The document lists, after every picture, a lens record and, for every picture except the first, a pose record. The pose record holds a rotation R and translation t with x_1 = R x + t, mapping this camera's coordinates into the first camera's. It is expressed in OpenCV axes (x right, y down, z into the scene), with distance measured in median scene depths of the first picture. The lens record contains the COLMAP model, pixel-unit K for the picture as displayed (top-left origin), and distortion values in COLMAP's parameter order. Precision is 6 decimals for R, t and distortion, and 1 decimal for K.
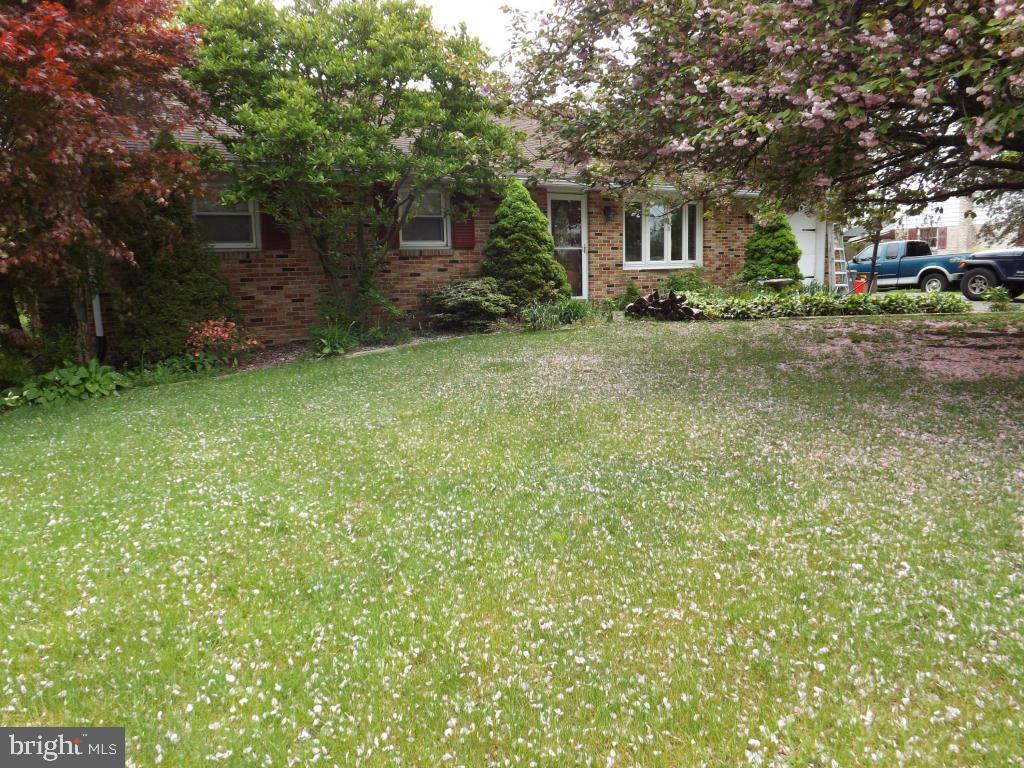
lens RADIAL K [[747.1, 0, 509.0], [0, 747.1, 373.1], [0, 0, 1]] dist [-0.058201, 0.013118]
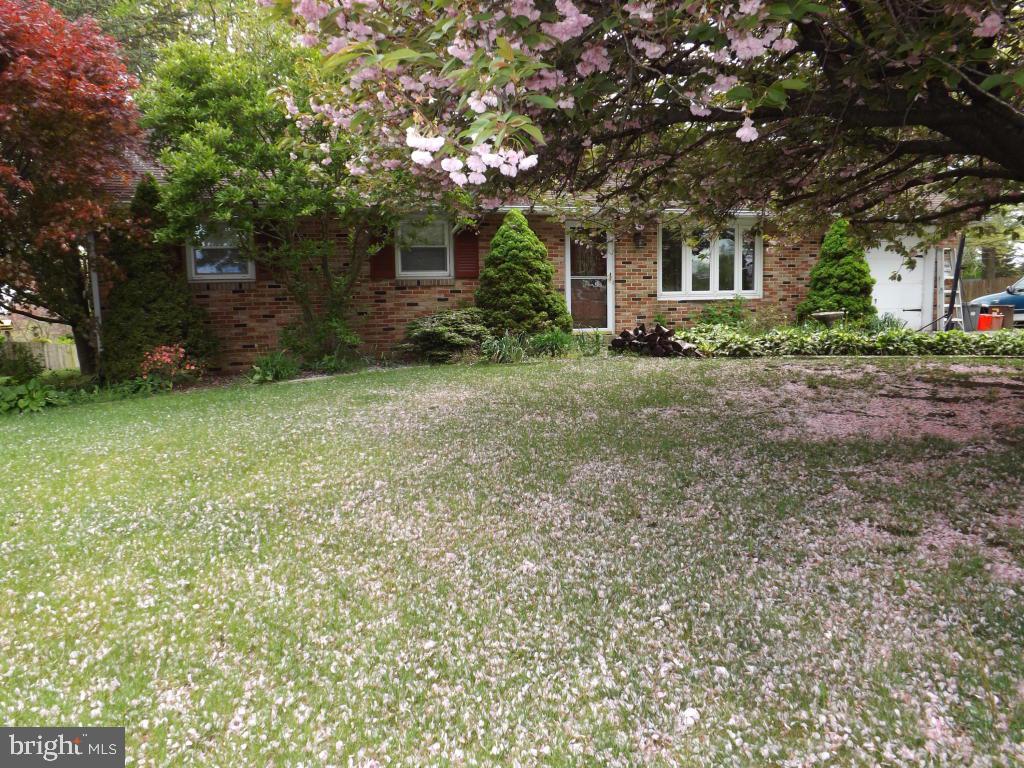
lens RADIAL K [[747.1, 0, 504.5], [0, 747.1, 392.1], [0, 0, 1]] dist [-0.058201, 0.013118]
pose [[0.963718, 0.037898, -0.264219, 0.266816], [-0.040912, 0.999145, -0.005911, -0.012736], [0.263769, 0.016506, 0.964445, 0.061423]]
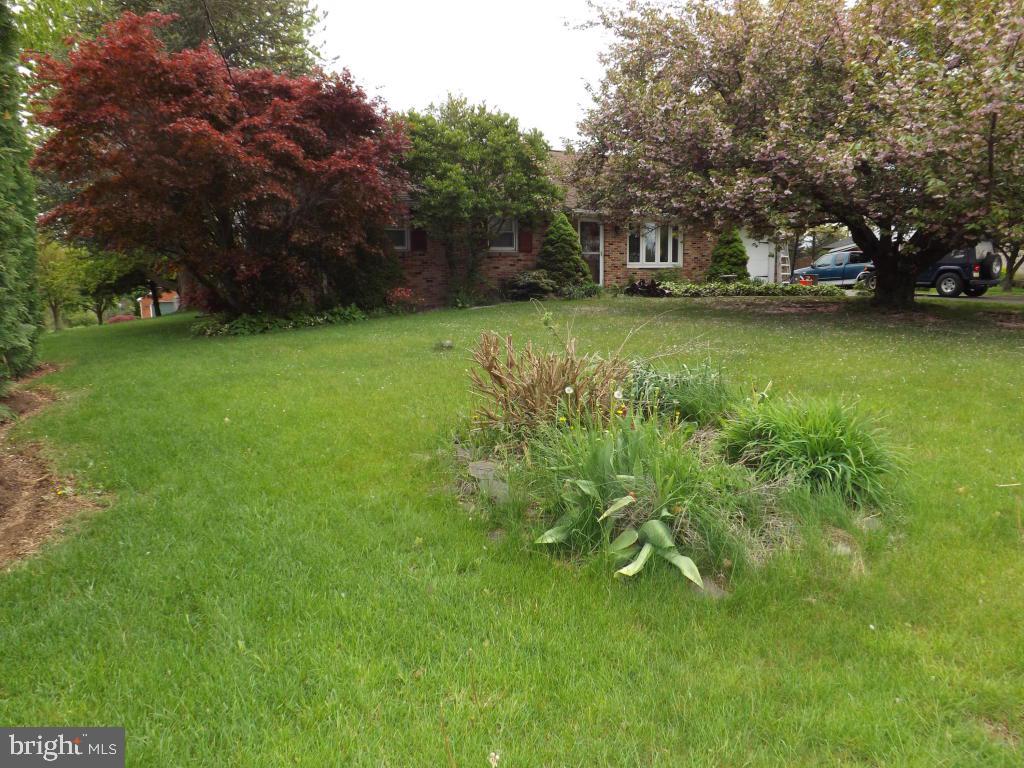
lens RADIAL K [[747.1, 0, 515.5], [0, 747.1, 384.4], [0, 0, 1]] dist [-0.058201, 0.013118]
pose [[0.999635, 0.017196, -0.020855, -0.045835], [-0.017056, 0.999831, 0.006860, 0.111841], [0.020969, -0.006502, 0.999759, -0.633335]]
